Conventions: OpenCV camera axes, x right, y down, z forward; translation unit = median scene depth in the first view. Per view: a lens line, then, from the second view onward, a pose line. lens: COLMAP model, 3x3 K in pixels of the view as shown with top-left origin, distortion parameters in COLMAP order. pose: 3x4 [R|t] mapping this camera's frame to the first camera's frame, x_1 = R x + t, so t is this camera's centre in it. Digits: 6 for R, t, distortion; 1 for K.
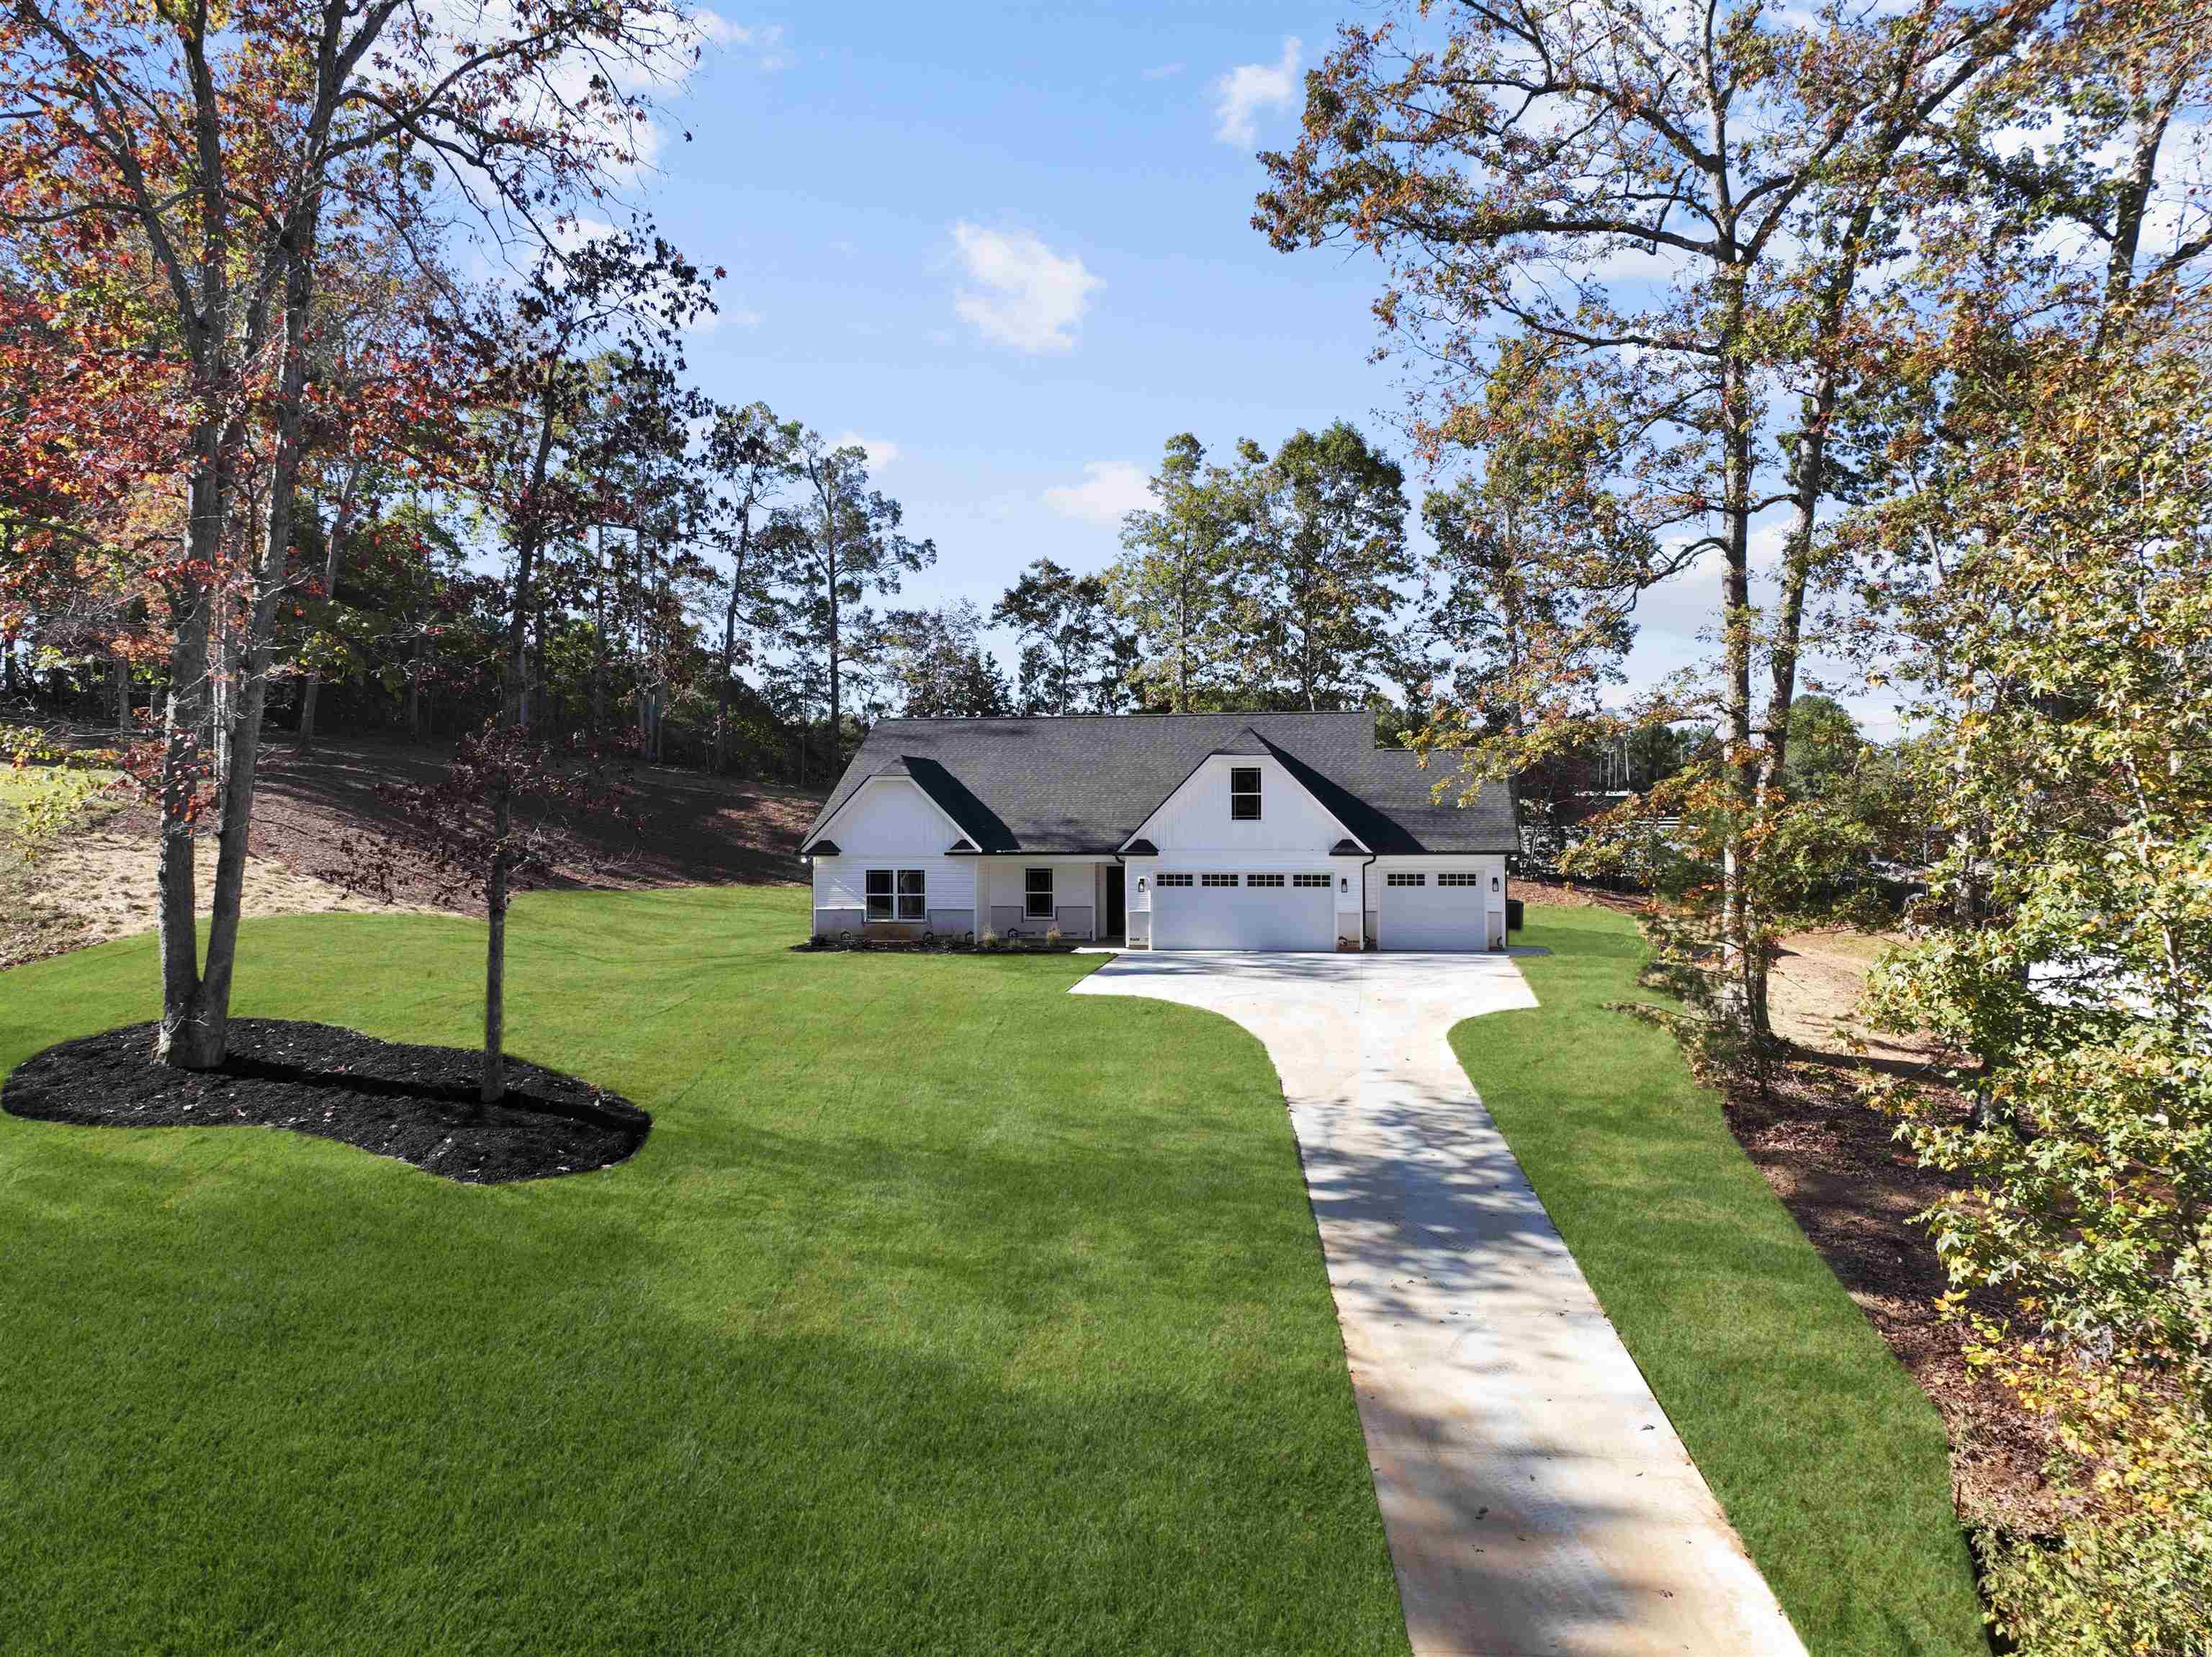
lens RADIAL K [[1592.1, 0, 1106.0], [0, 1592.1, 828.5], [0, 0, 1]] dist [0.004596, 0.001096]
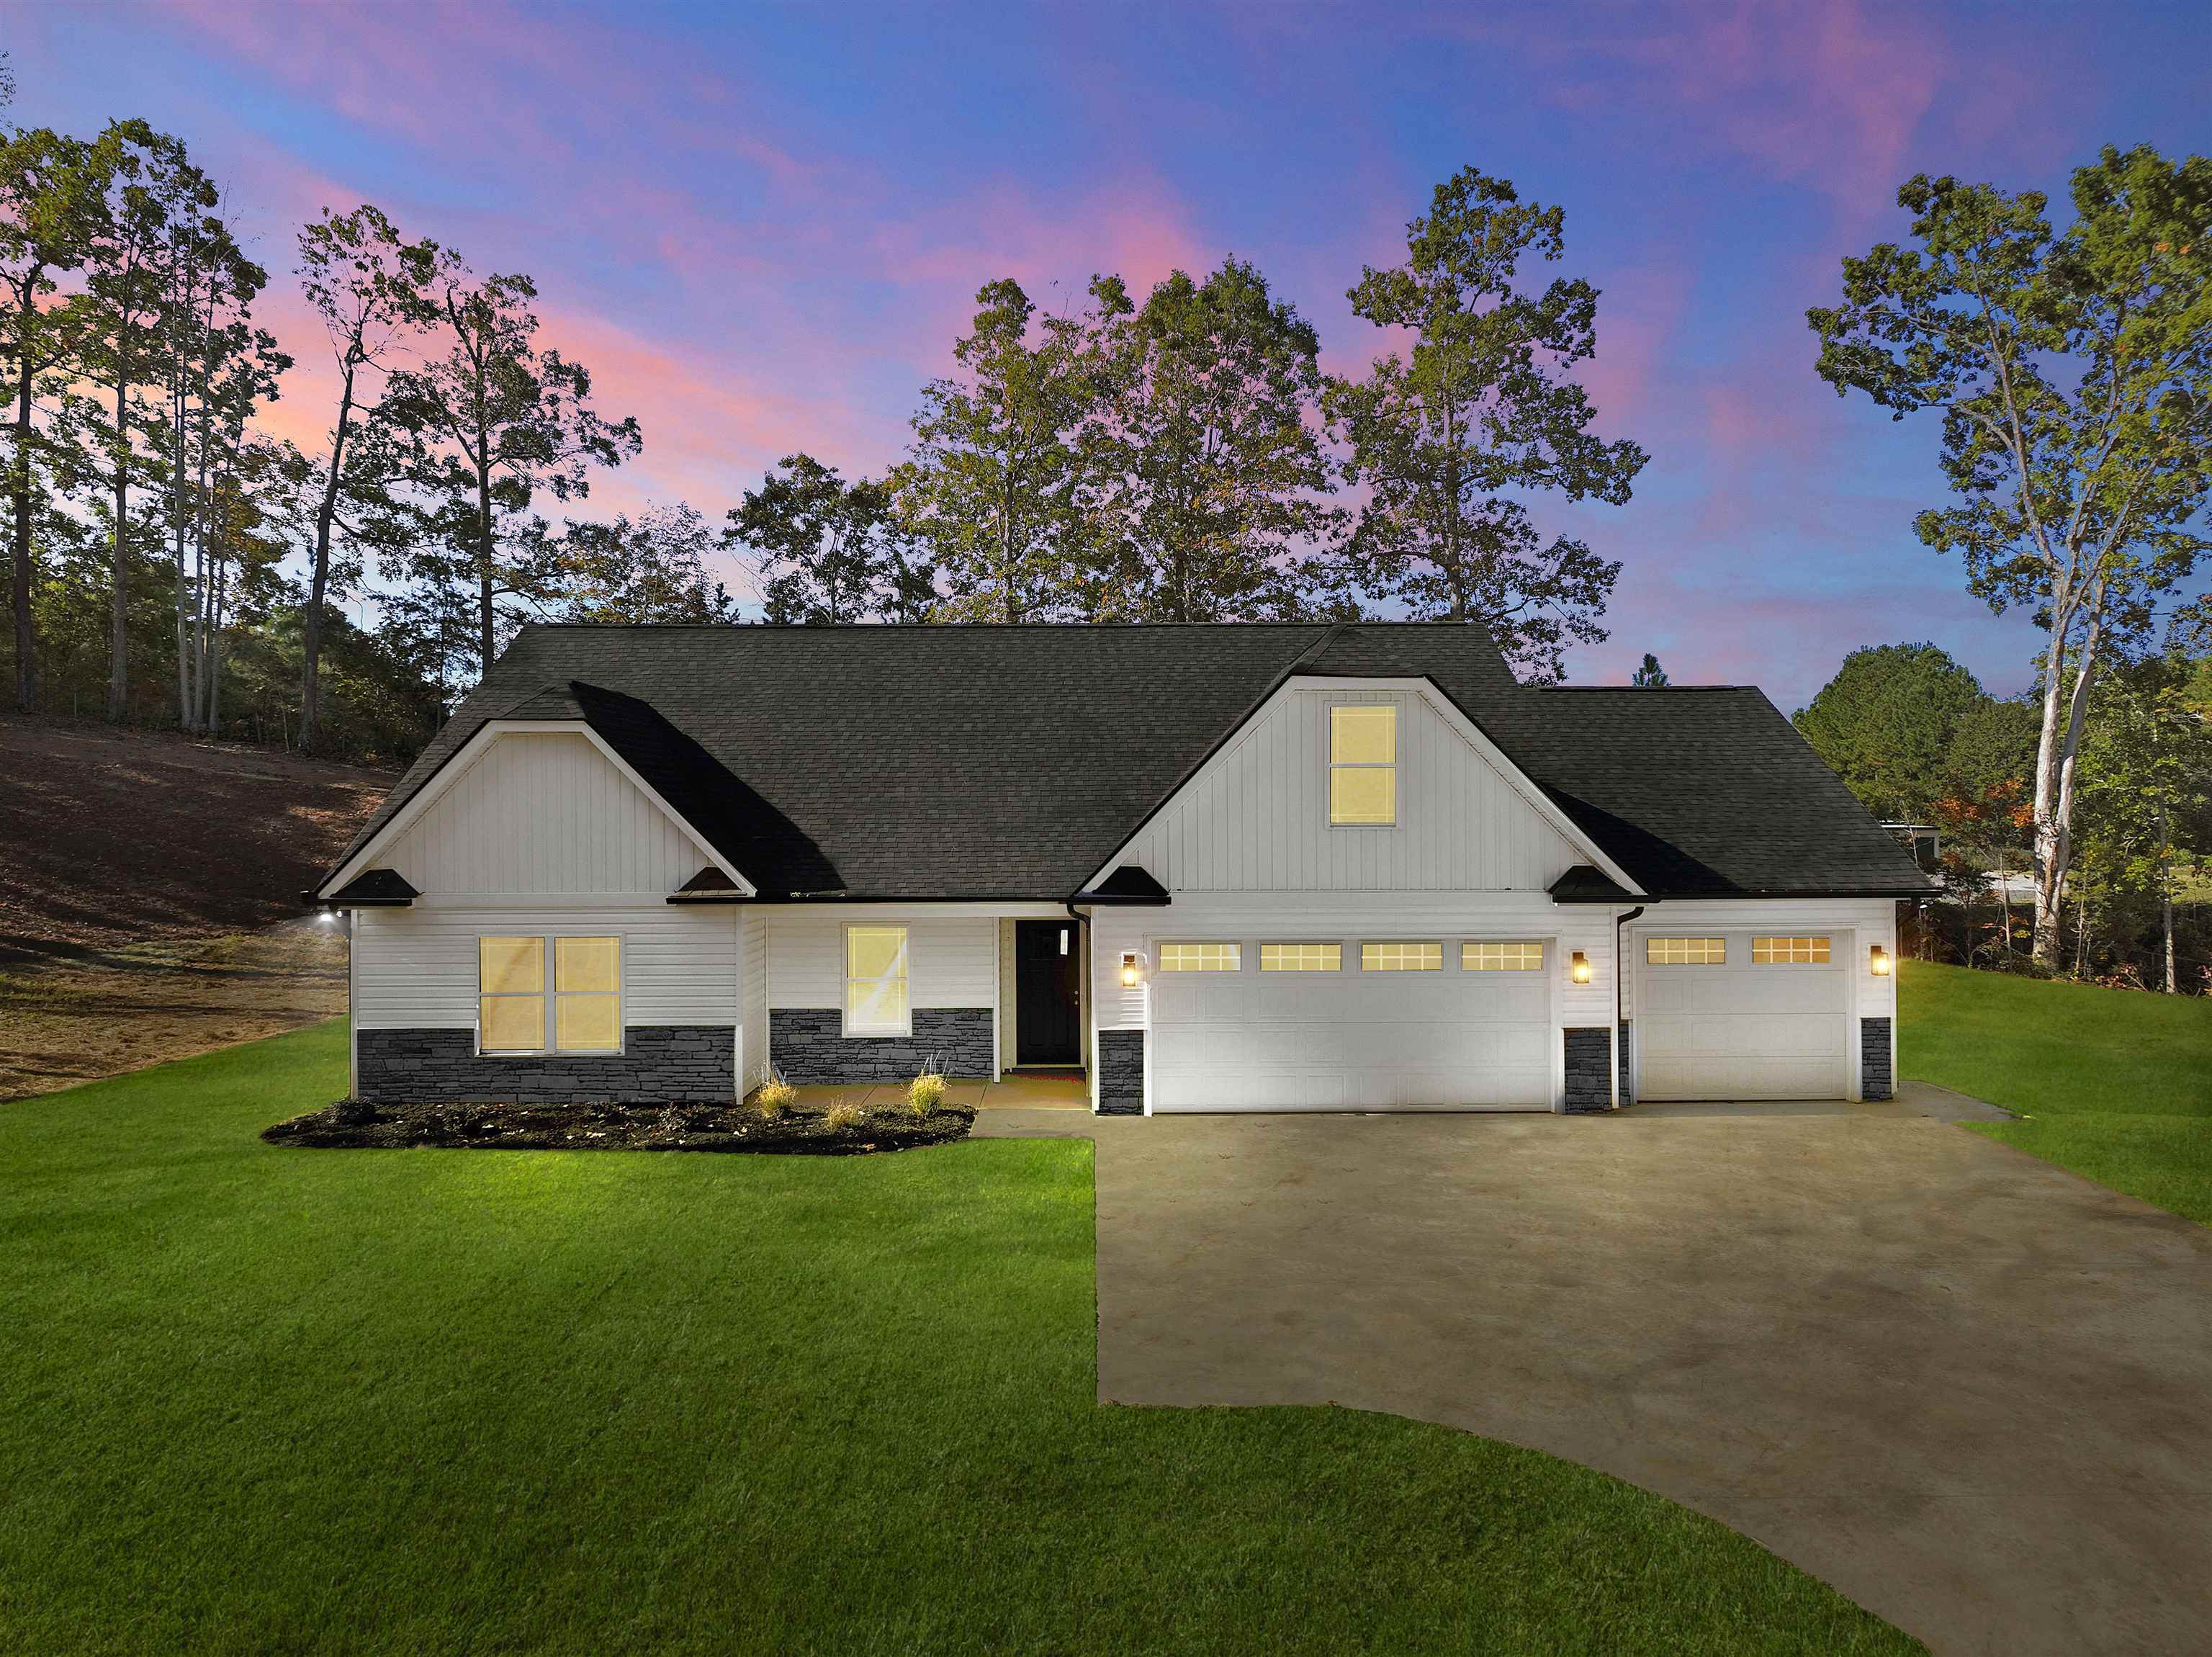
lens RADIAL K [[1592.1, 0, 1106.0], [0, 1592.1, 828.5], [0, 0, 1]] dist [0.004596, 0.001096]
pose [[0.984159, 0.000311, 0.177289, -0.030529], [0.000420, 0.999992, -0.004088, -0.000853], [-0.177289, 0.004097, 0.984150, 0.281714]]
